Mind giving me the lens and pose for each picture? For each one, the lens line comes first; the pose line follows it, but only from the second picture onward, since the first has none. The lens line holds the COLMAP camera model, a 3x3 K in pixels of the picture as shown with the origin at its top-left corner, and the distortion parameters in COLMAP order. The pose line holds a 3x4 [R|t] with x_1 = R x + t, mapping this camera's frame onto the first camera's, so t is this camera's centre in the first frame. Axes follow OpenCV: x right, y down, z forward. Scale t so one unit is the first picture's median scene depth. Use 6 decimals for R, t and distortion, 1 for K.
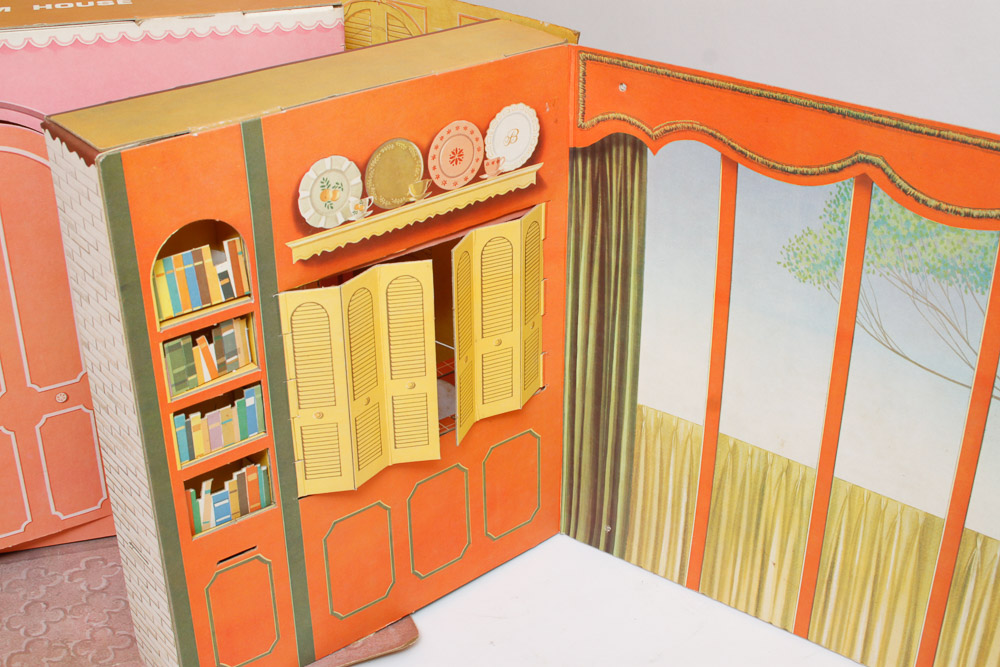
lens RADIAL K [[1268.2, 0, 500.0], [0, 1268.2, 333.5], [0, 0, 1]] dist [-0.051025, 0.002925]
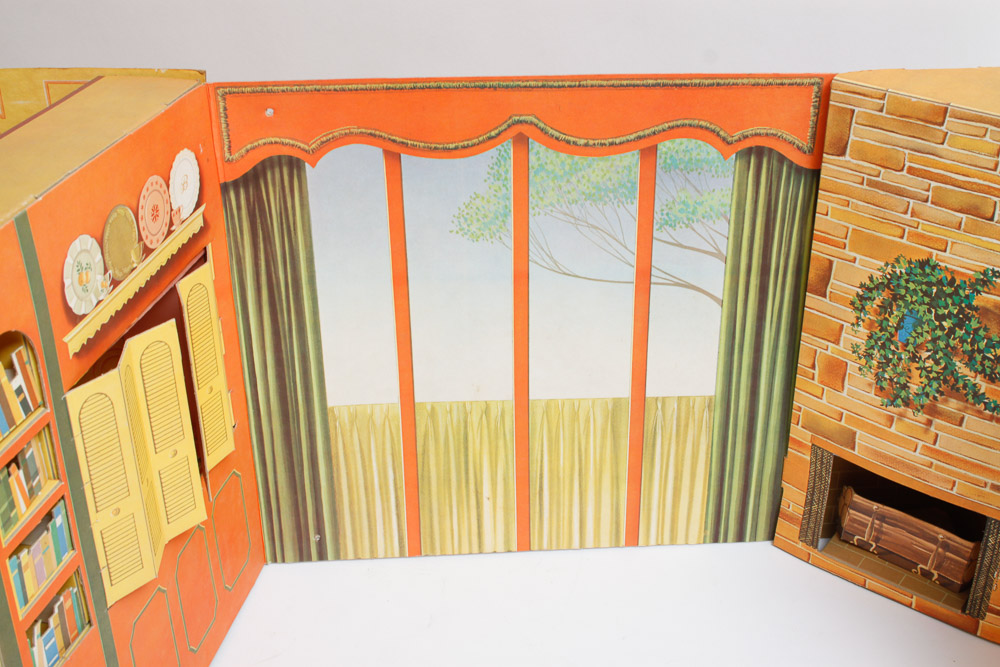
lens RADIAL K [[1276.5, 0, 522.1], [0, 1276.5, 334.8], [0, 0, 1]] dist [-0.071613, 0.220532]
pose [[0.764689, -0.302121, 0.569187, -0.411911], [0.316494, 0.945492, 0.076659, -0.036431], [-0.561322, 0.121524, 0.818626, 0.046171]]
